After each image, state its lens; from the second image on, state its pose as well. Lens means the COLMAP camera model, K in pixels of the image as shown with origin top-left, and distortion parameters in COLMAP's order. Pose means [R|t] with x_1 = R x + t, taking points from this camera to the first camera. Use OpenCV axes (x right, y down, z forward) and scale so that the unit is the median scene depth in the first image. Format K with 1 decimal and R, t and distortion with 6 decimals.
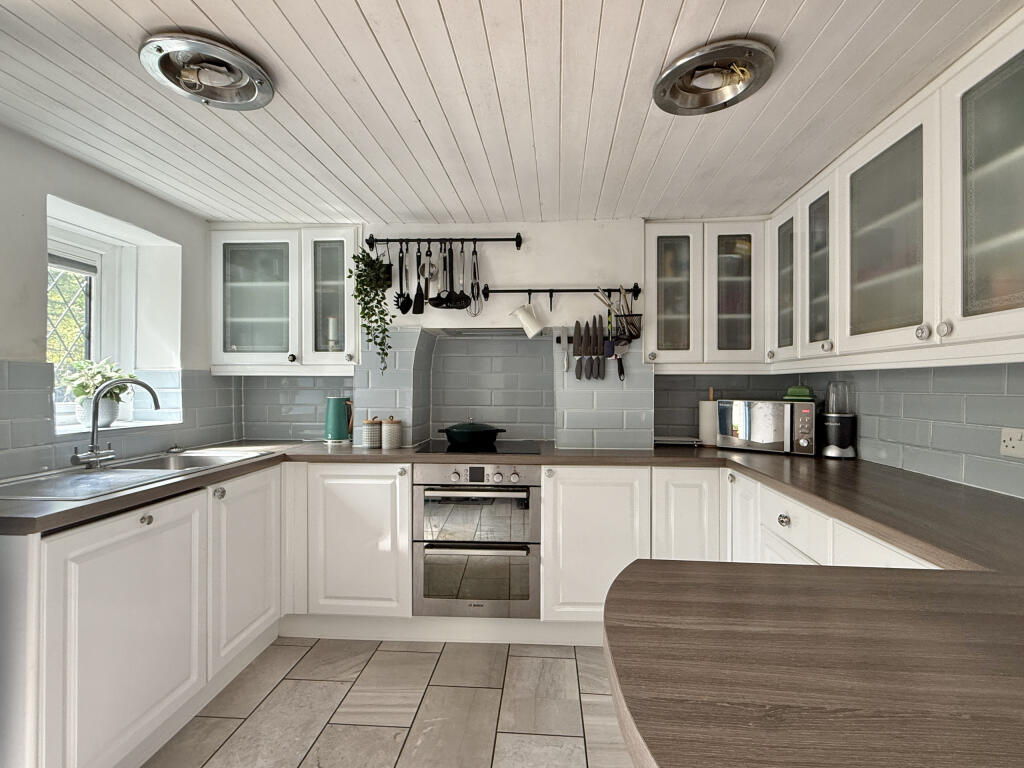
lens RADIAL K [[495.9, 0, 512.0], [0, 495.9, 384.0], [0, 0, 1]] dist [-0.000485, 0.000867]
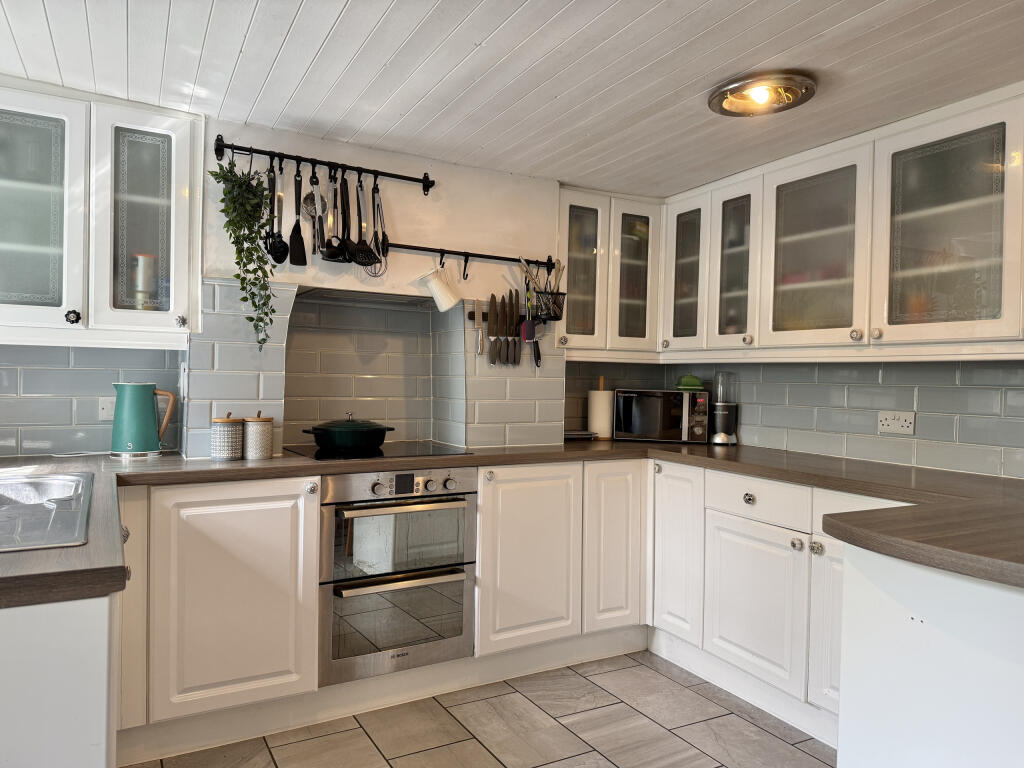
lens RADIAL K [[721.4, 0, 512.0], [0, 721.4, 384.0], [0, 0, 1]] dist [0.087206, -0.111966]
pose [[0.829922, 0.008054, 0.557821, -0.517098], [-0.018688, 0.999736, 0.013369, 0.007154], [-0.557566, -0.021520, 0.829853, -0.025697]]
